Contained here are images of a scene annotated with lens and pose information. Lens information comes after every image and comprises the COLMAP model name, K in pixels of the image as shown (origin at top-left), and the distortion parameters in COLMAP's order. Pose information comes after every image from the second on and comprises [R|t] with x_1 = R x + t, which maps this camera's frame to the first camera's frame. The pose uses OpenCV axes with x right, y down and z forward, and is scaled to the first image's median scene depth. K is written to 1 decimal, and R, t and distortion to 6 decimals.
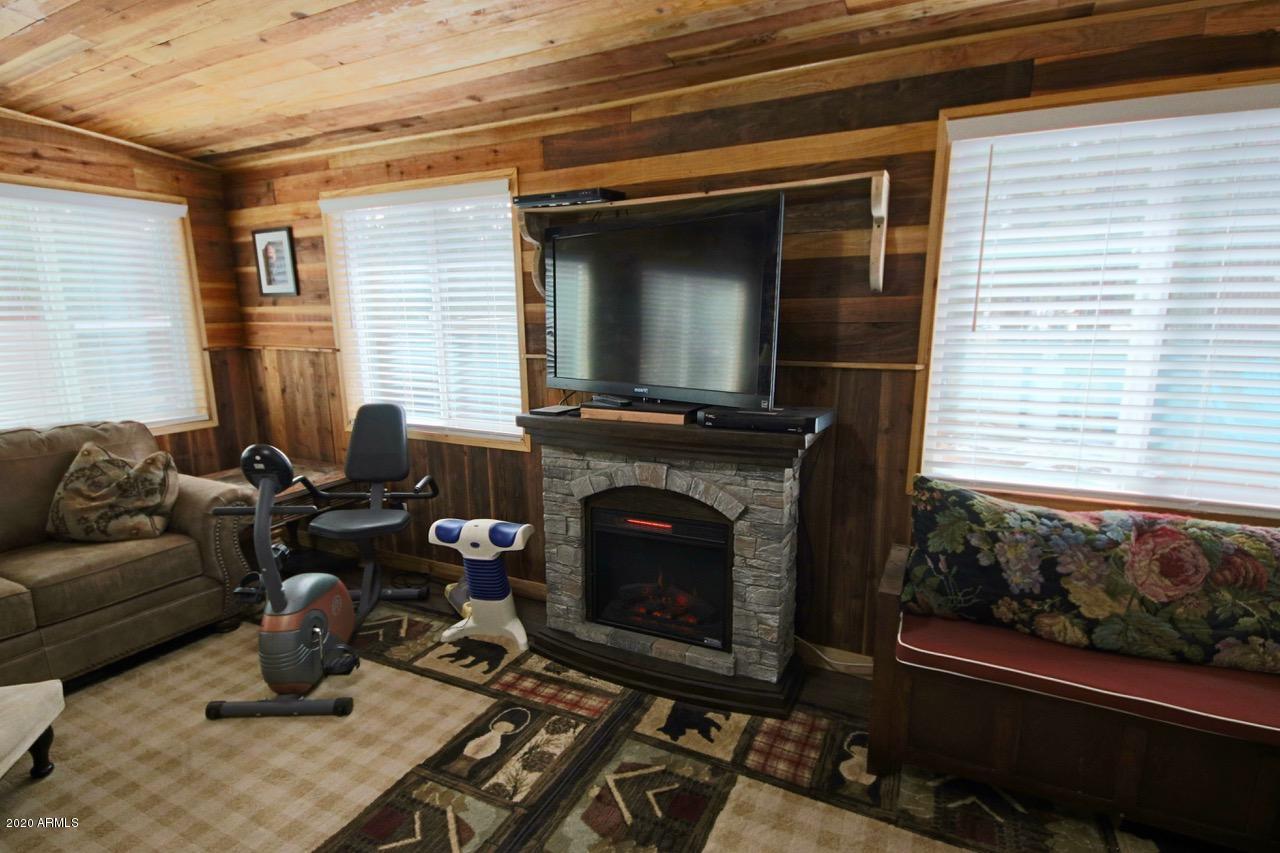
lens RADIAL K [[637.9, 0, 637.6], [0, 637.9, 440.9], [0, 0, 1]] dist [0.045499, -0.038965]
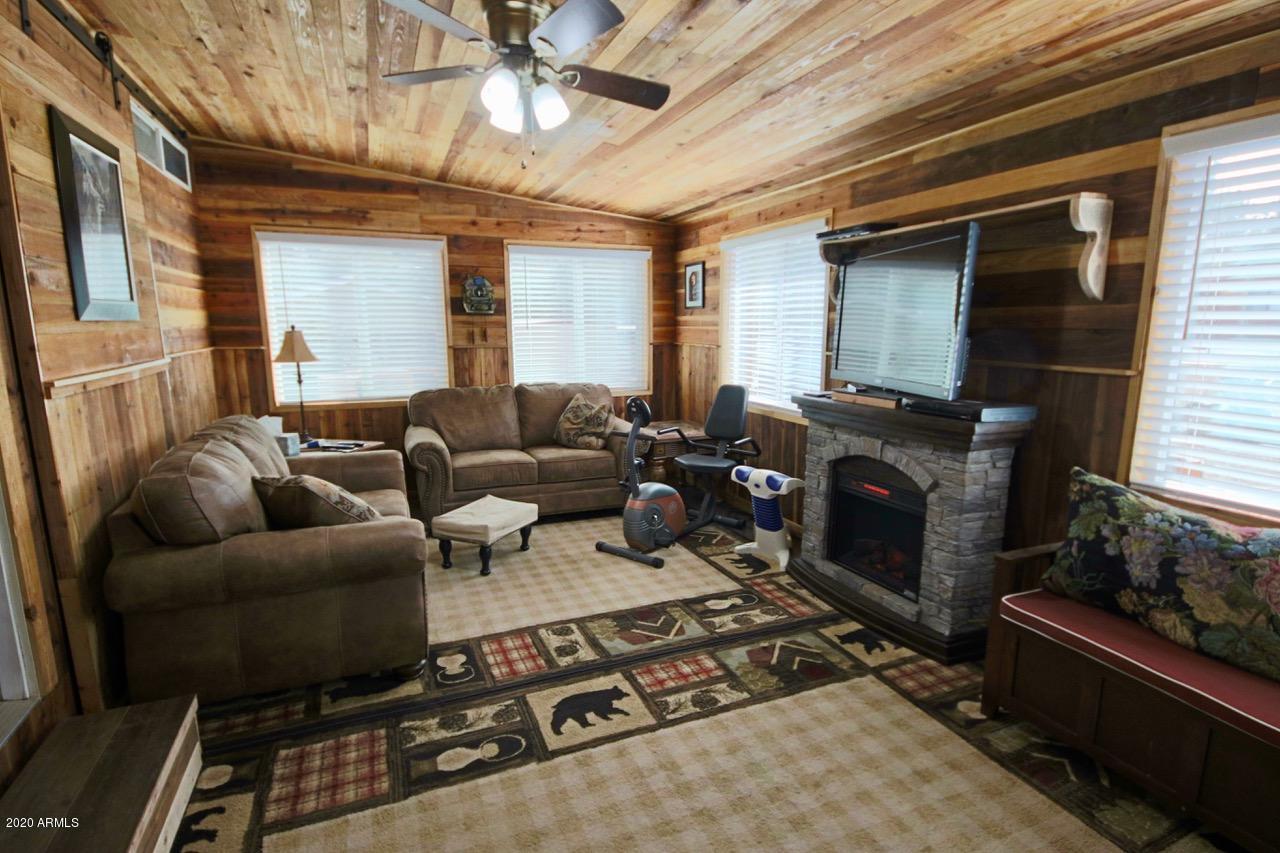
lens RADIAL K [[637.9, 0, 637.6], [0, 637.9, 440.9], [0, 0, 1]] dist [0.045499, -0.038965]
pose [[0.757865, 0.123497, -0.640616, 0.490053], [-0.129248, 0.990879, 0.038116, 0.052532], [0.639480, 0.053912, 0.766915, -0.276353]]
